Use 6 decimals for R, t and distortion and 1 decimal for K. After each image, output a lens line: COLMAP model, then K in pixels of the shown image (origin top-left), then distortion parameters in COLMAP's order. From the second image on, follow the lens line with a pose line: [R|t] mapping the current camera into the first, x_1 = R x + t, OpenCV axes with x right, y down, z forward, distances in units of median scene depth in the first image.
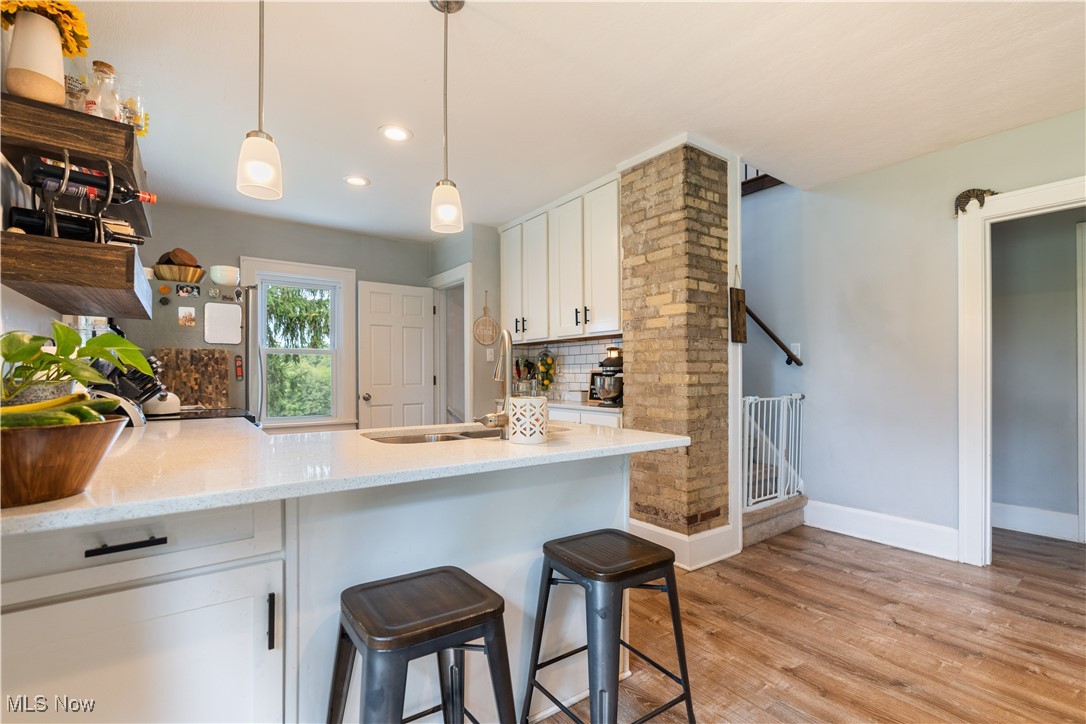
lens RADIAL K [[495.8, 0, 549.3], [0, 495.8, 373.7], [0, 0, 1]] dist [-0.002055, 0.000159]
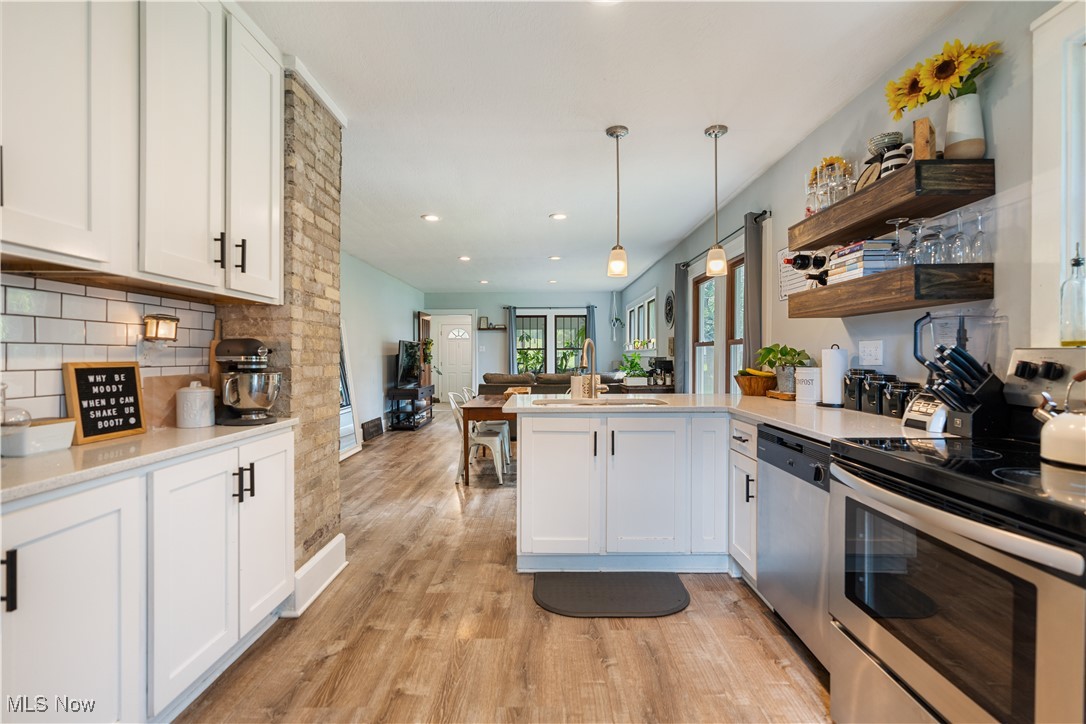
lens RADIAL K [[491.9, 0, 543.7], [0, 491.9, 365.7], [0, 0, 1]] dist [-0.003185, 0.000601]
pose [[-0.805025, -0.006607, 0.593205, -0.571349], [0.003370, 0.999871, 0.015709, -0.011784], [-0.593232, 0.014645, -0.804899, 1.446001]]
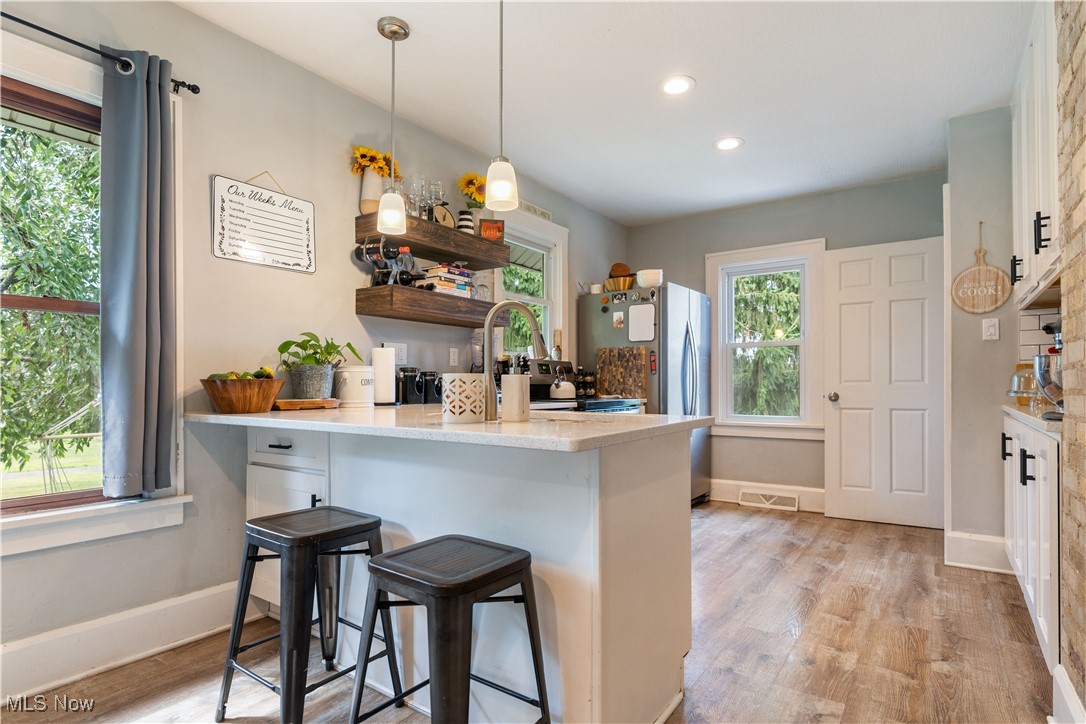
lens RADIAL K [[567.3, 0, 542.1], [0, 567.3, 382.4], [0, 0, 1]] dist [-0.003612, -0.000792]
pose [[0.318665, -0.001172, -0.947867, 0.524750], [0.003253, 0.999995, -0.000143, 0.035042], [0.947862, -0.003038, 0.318667, 0.426233]]
